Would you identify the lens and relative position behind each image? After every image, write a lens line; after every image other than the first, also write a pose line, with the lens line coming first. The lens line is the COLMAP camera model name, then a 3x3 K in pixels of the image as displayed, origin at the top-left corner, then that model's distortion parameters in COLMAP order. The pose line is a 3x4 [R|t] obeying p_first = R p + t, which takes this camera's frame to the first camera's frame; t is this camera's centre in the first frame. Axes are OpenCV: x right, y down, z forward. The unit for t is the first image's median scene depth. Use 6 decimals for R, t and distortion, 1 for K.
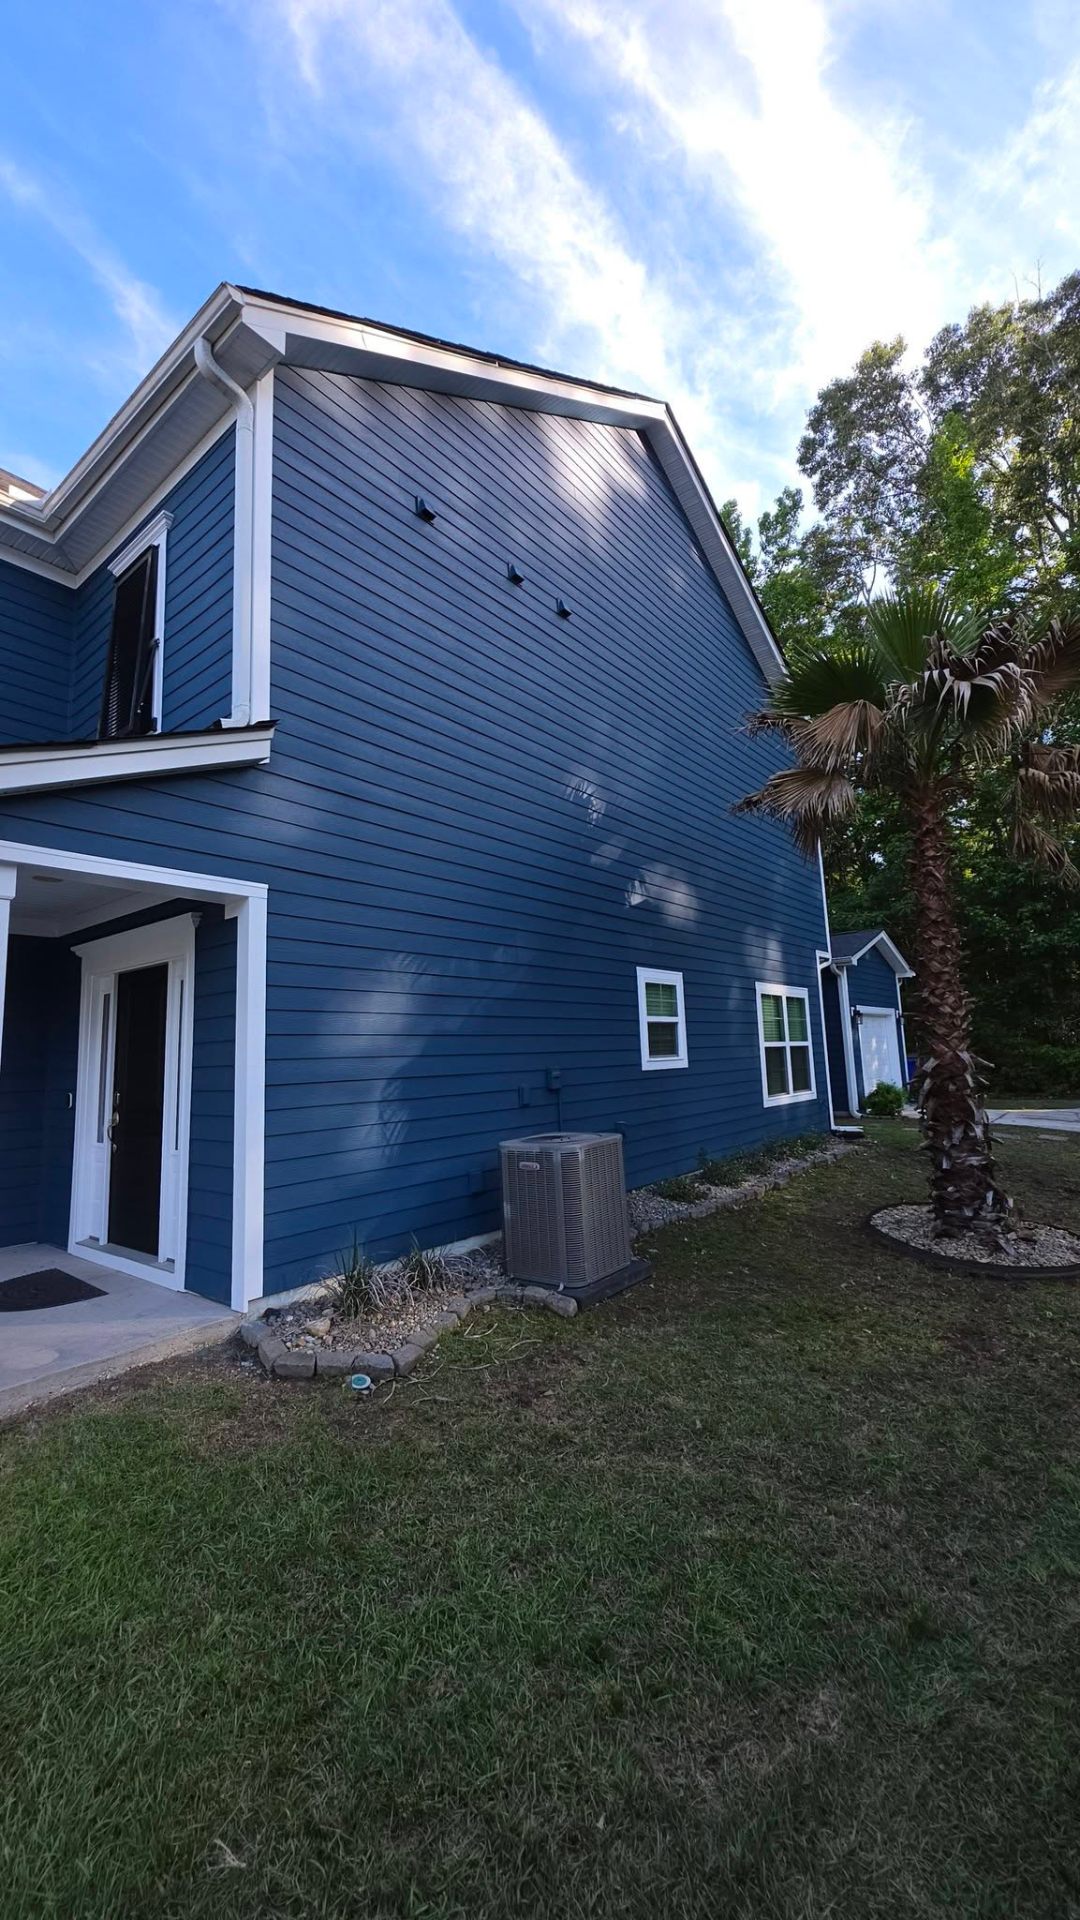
lens RADIAL K [[762.3, 0, 541.0], [0, 762.3, 953.6], [0, 0, 1]] dist [-0.004174, -0.000398]
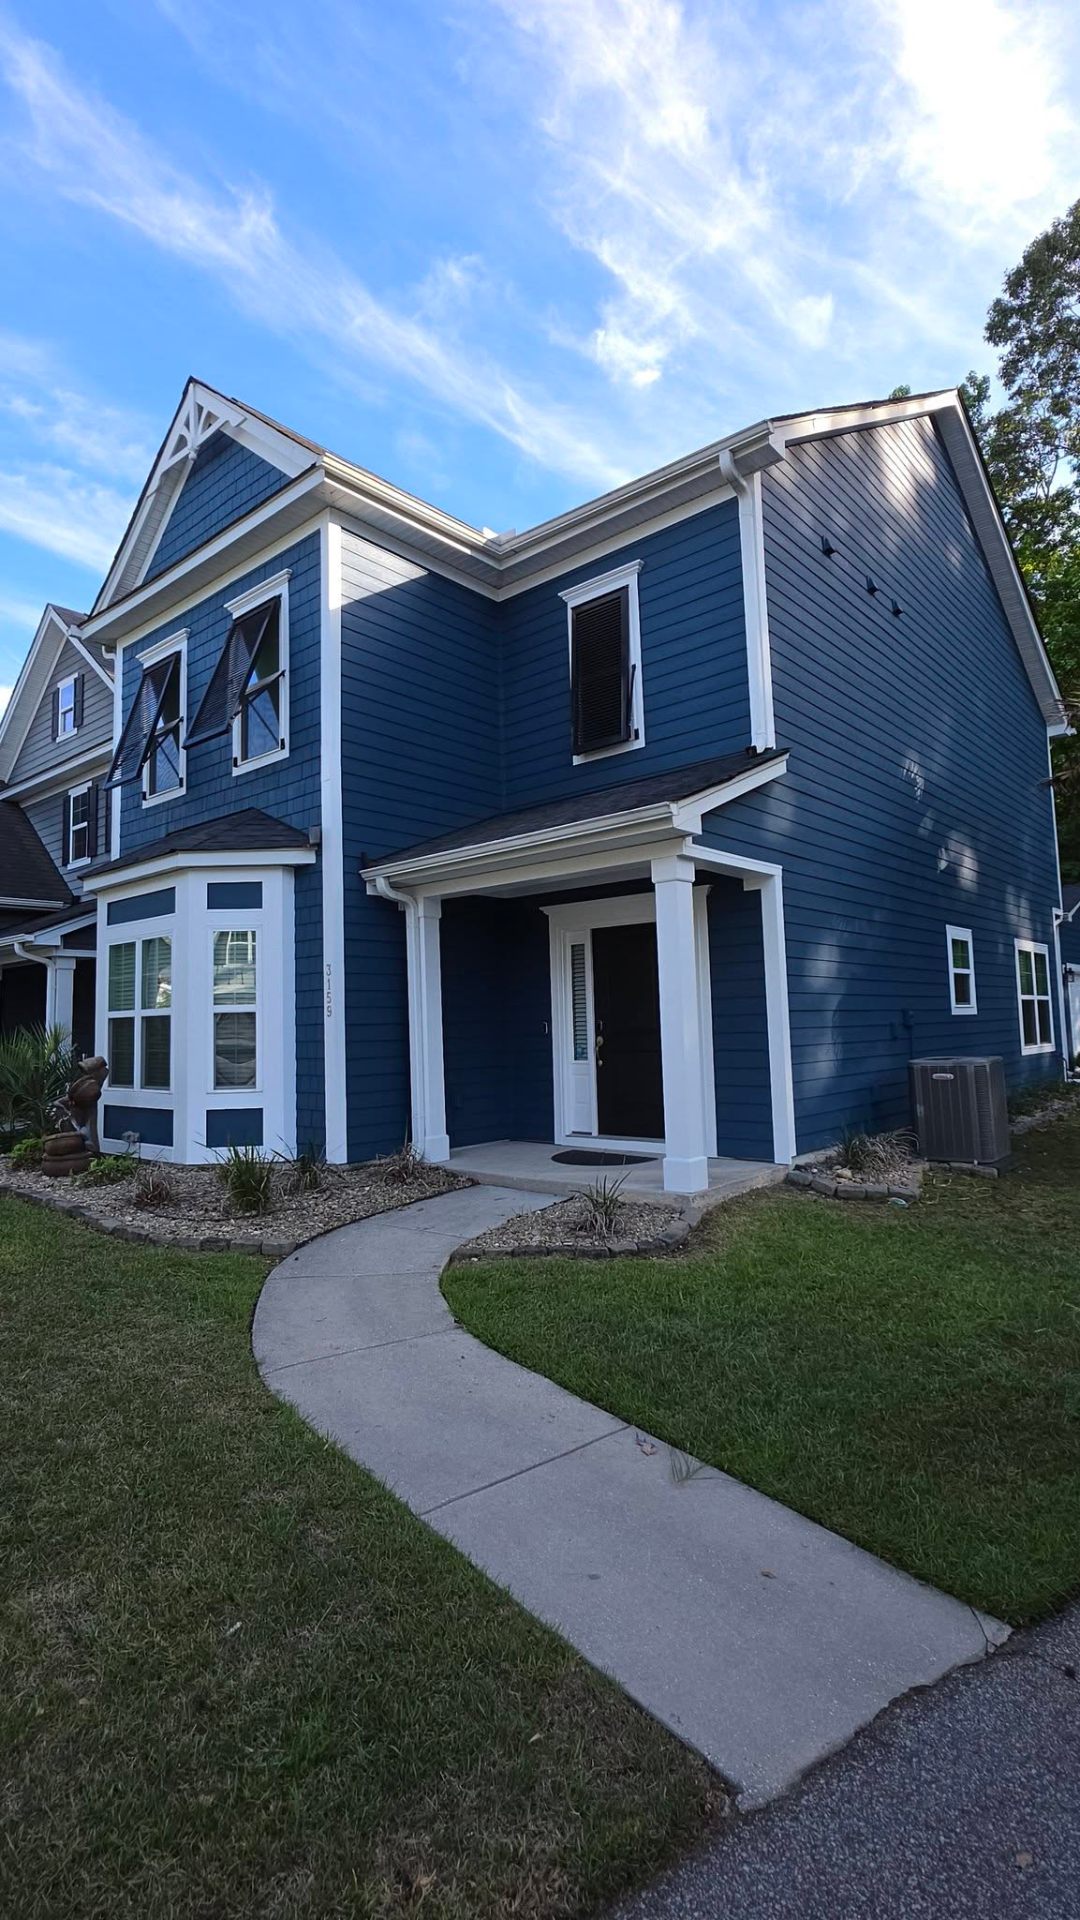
lens RADIAL K [[931.8, 0, 541.7], [0, 931.8, 953.9], [0, 0, 1]] dist [-0.005183, 0.000180]
pose [[0.999283, 0.006789, -0.037235, -0.409908], [-0.004664, 0.998371, 0.056871, -0.014964], [0.037560, -0.056657, 0.997687, -0.395730]]
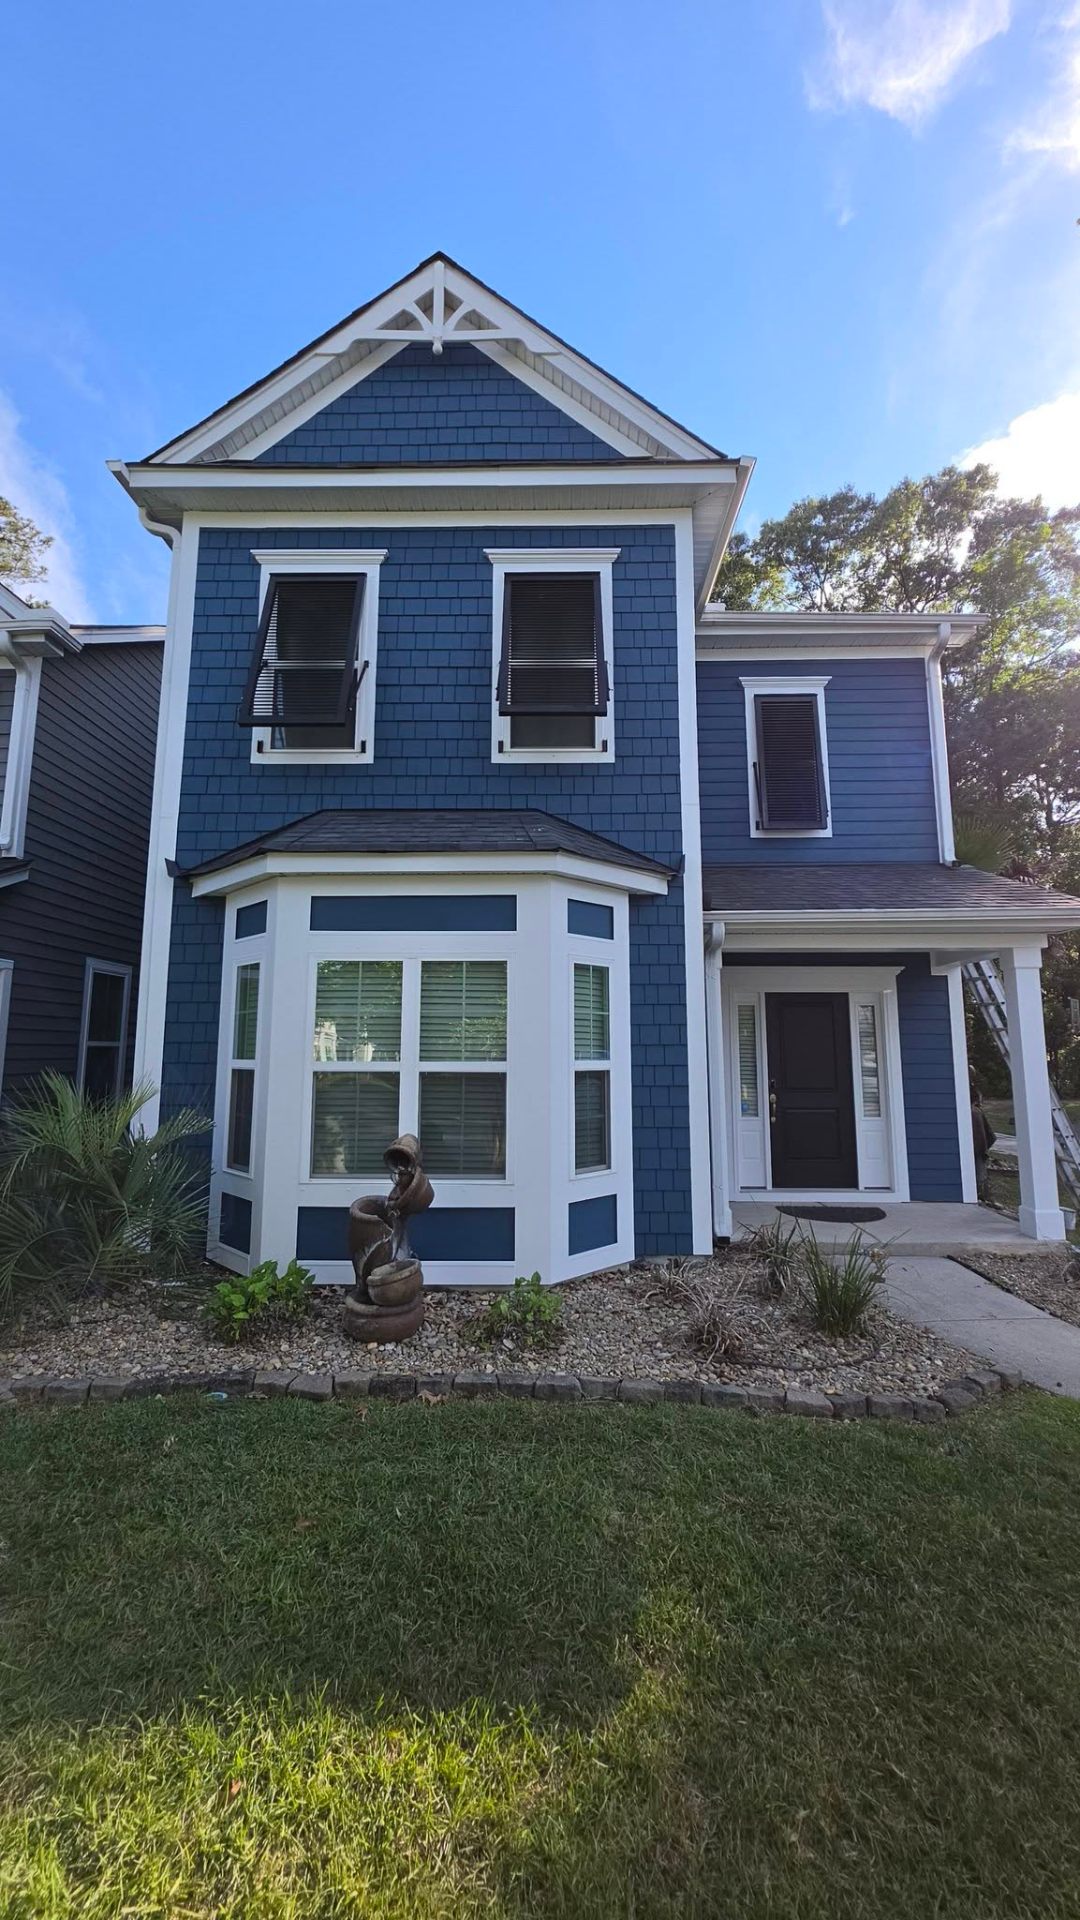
lens RADIAL K [[762.3, 0, 536.1], [0, 762.3, 955.4], [0, 0, 1]] dist [-0.004174, -0.000398]
pose [[0.790322, 0.112193, 0.602332, -1.204804], [-0.109463, 0.993130, -0.041358, 0.043251], [-0.602834, -0.033246, 0.797174, 0.114909]]
